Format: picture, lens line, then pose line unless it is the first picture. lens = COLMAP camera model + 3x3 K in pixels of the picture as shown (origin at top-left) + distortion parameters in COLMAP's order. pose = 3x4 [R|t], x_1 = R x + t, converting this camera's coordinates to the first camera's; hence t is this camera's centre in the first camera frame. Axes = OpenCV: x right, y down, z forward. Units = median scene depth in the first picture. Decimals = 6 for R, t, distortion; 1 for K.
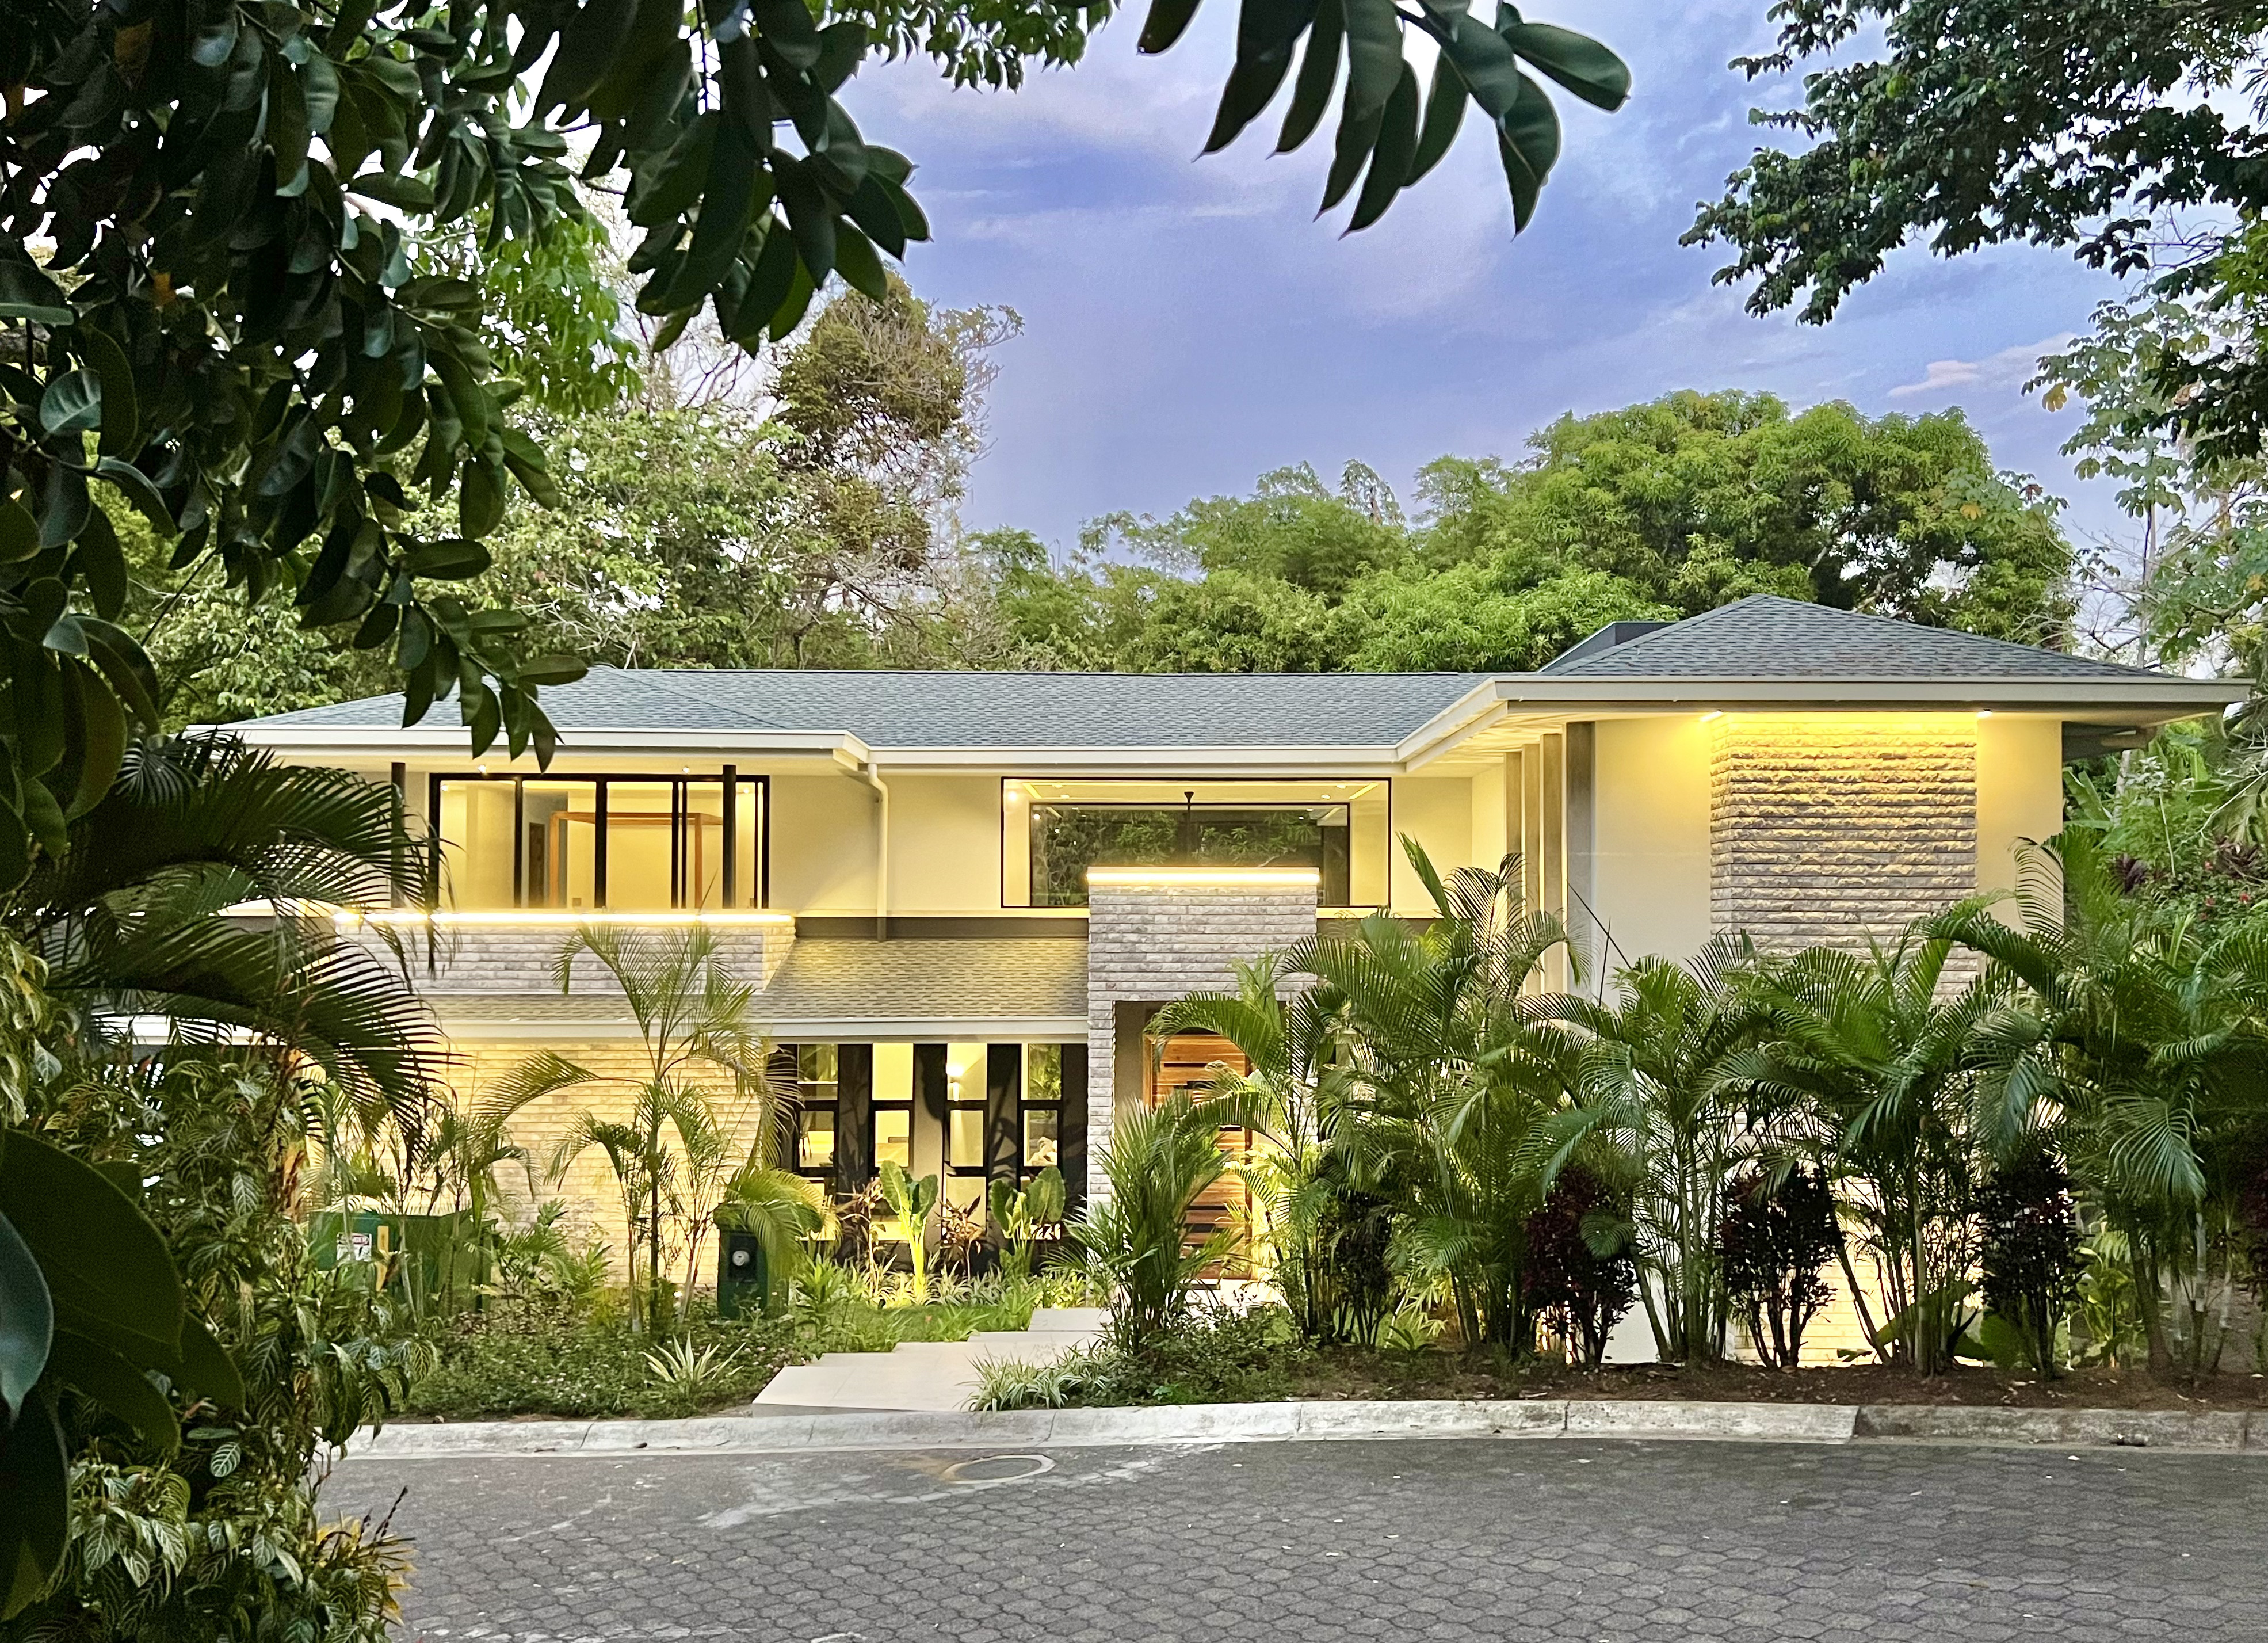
lens RADIAL K [[1974.0, 0, 1134.0], [0, 1974.0, 821.5], [0, 0, 1]] dist [0.167390, -0.369410]
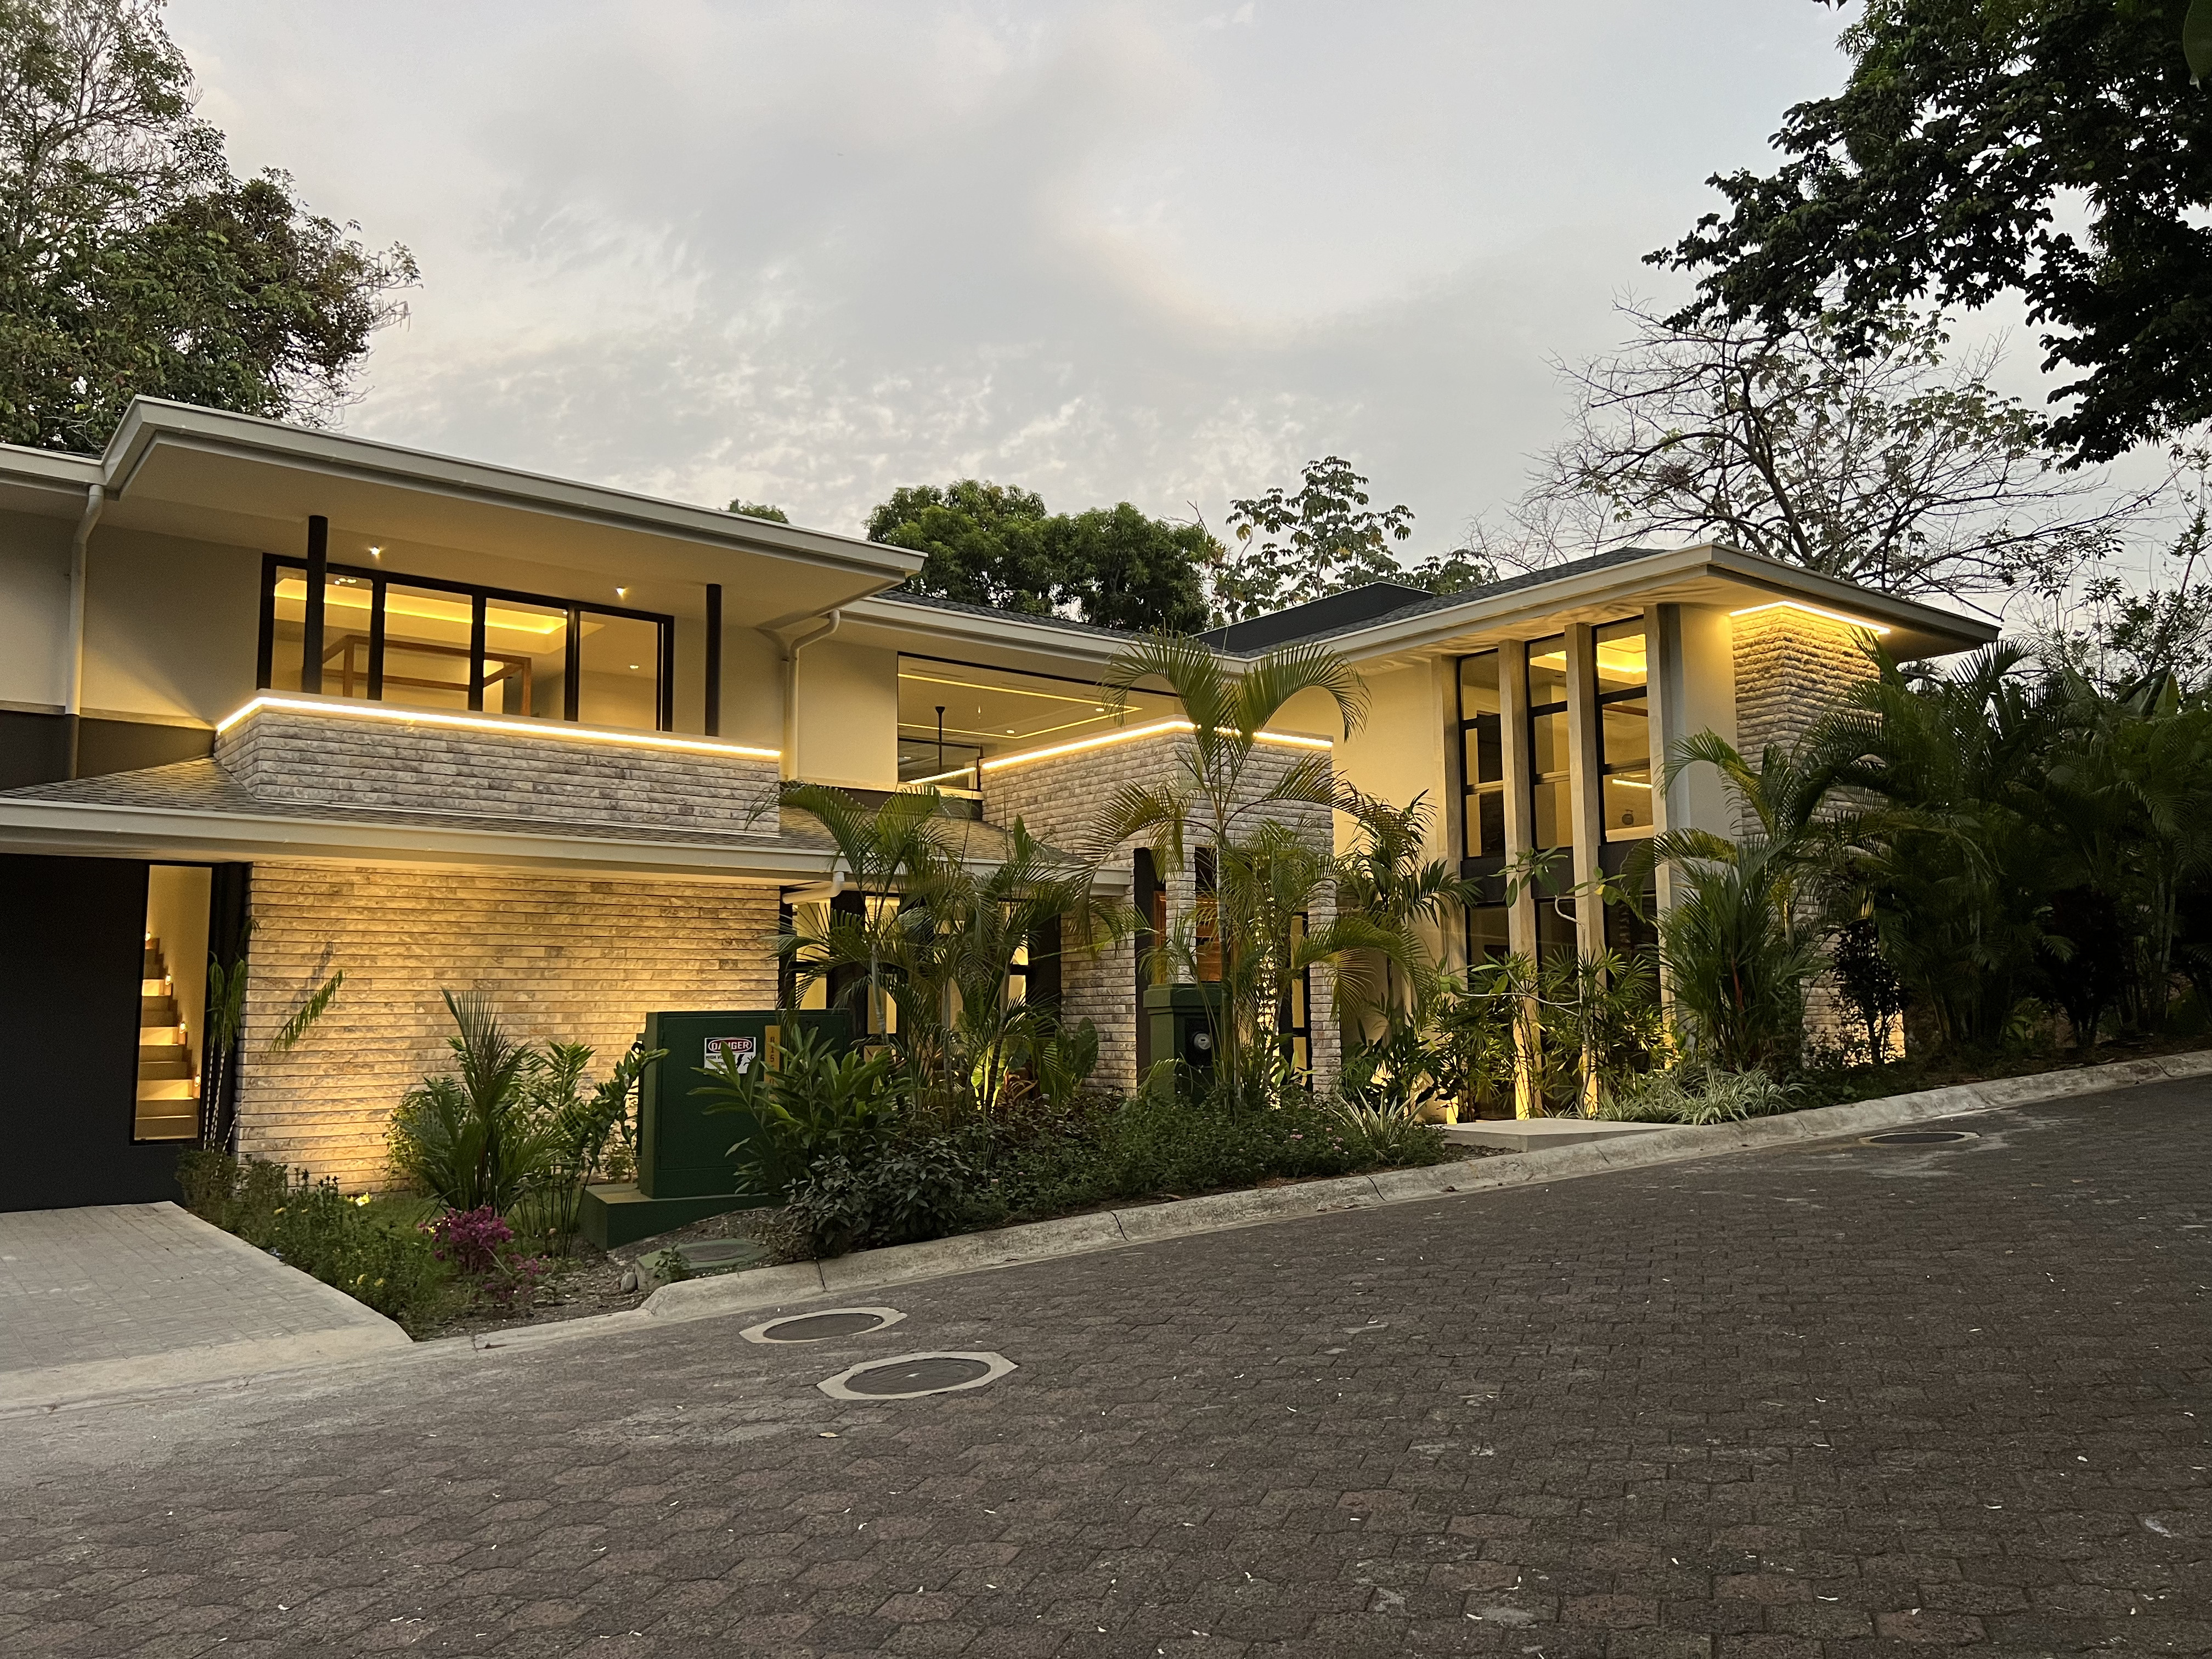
lens RADIAL K [[1654.5, 0, 1106.0], [0, 1654.5, 829.5], [0, 0, 1]] dist [0.024735, -0.005066]
pose [[0.786507, 0.060060, 0.614655, -0.789135], [-0.019883, 0.997207, -0.071999, 0.199581], [-0.617262, 0.044406, 0.785504, 0.492224]]
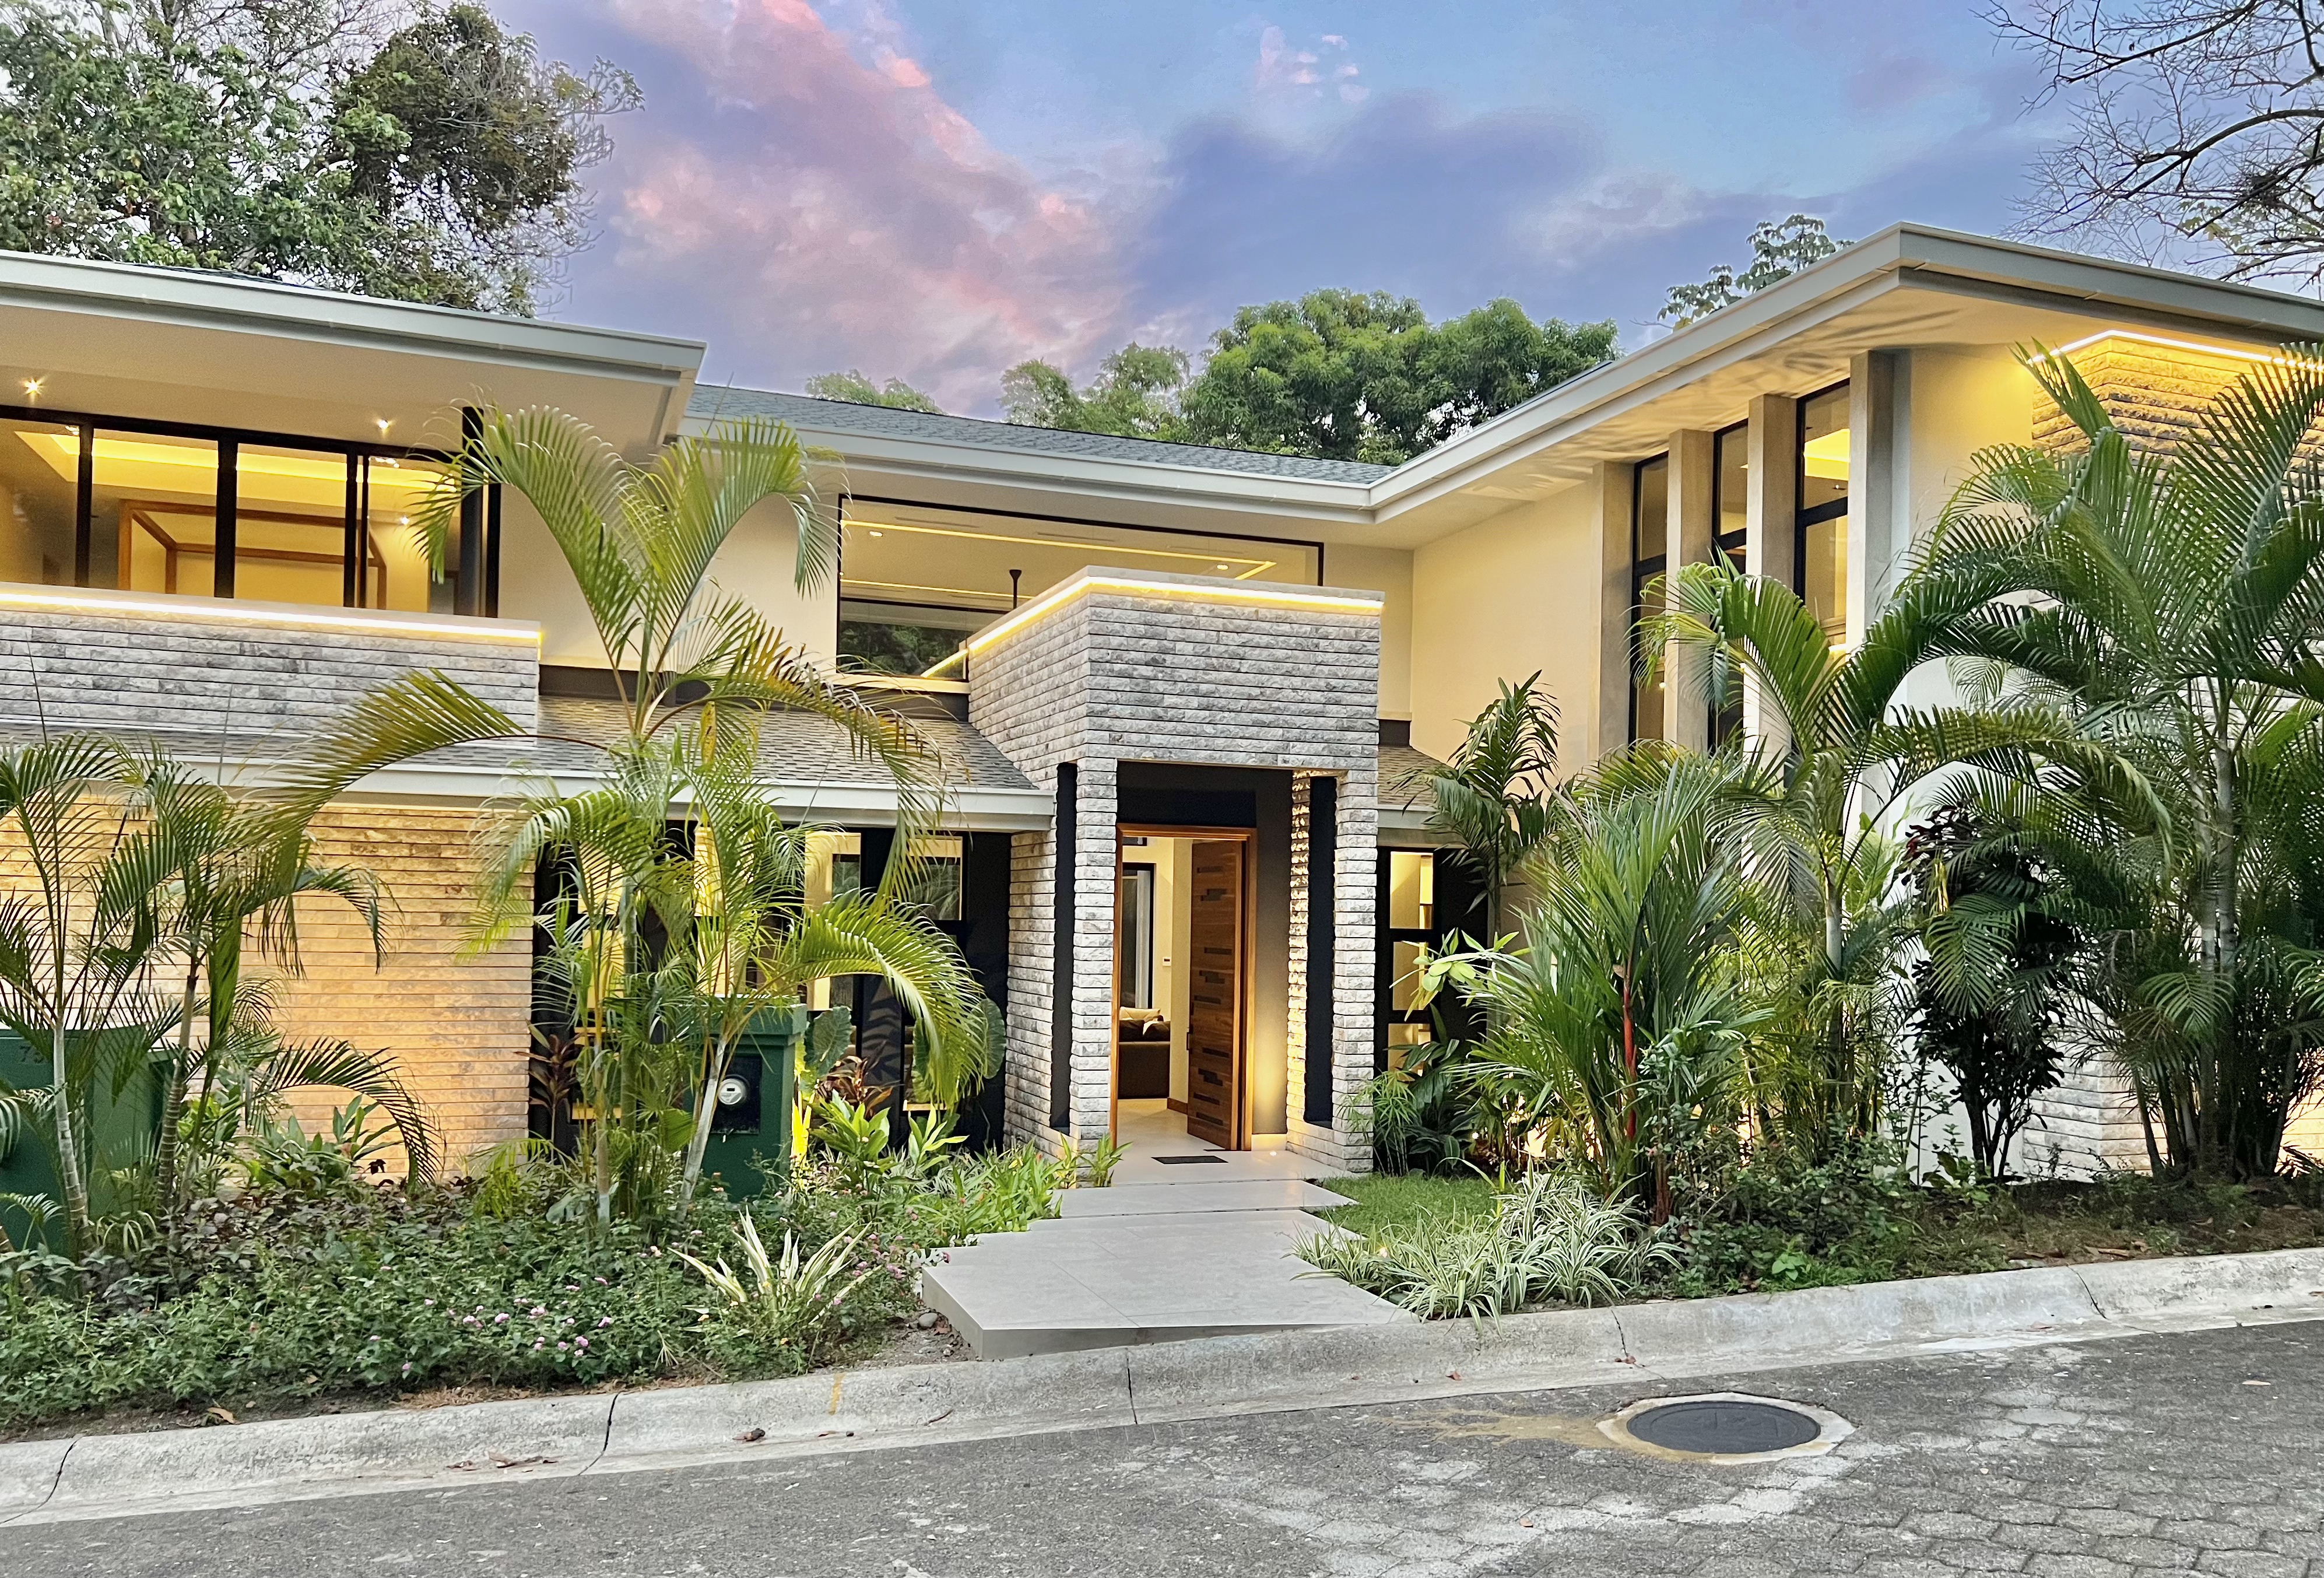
lens RADIAL K [[1775.5, 0, 1163.2], [0, 1775.5, 859.2], [0, 0, 1]] dist [0.072970, -0.094914]
pose [[0.939354, 0.025786, 0.341979, -0.290561], [-0.033889, 0.999268, 0.017739, 0.158032], [-0.341271, -0.028252, 0.939540, 0.552188]]
